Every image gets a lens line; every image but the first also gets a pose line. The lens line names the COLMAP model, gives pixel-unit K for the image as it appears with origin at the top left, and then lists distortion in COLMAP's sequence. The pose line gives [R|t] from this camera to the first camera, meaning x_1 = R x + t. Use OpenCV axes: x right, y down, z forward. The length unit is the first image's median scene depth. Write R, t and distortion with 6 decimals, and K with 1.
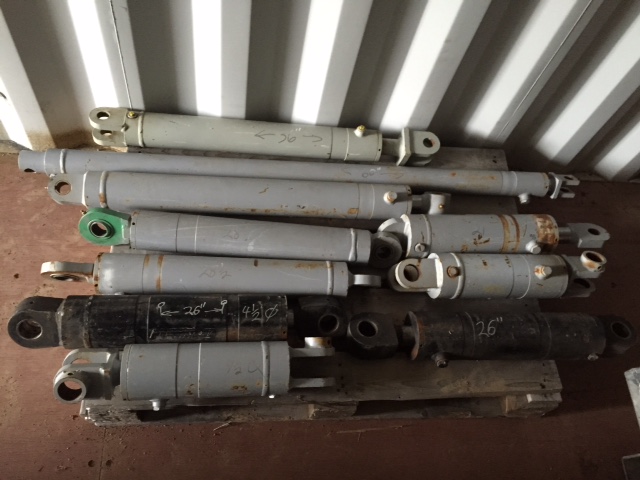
lens RADIAL K [[547.4, 0, 320.1], [0, 547.4, 239.5], [0, 0, 1]] dist [0.053719, -0.061504]
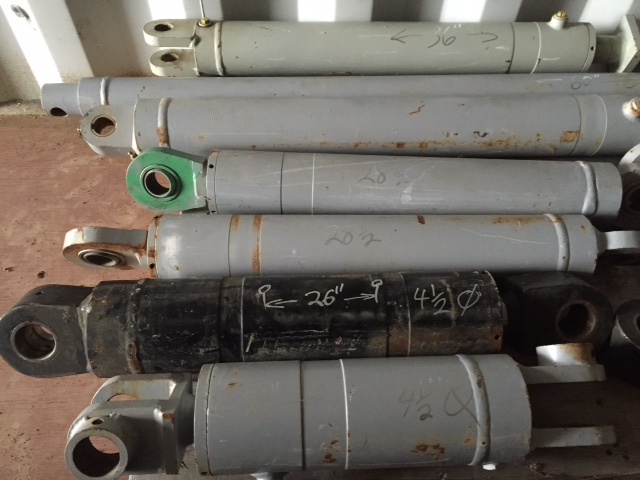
lens RADIAL K [[547.4, 0, 318.0], [0, 547.4, 239.4], [0, 0, 1]] dist [0.053719, -0.061504]
pose [[0.989458, -0.060244, -0.131693, -0.150561], [0.046472, 0.993359, -0.105255, 0.119042], [0.137159, 0.098025, 0.985687, 0.436239]]
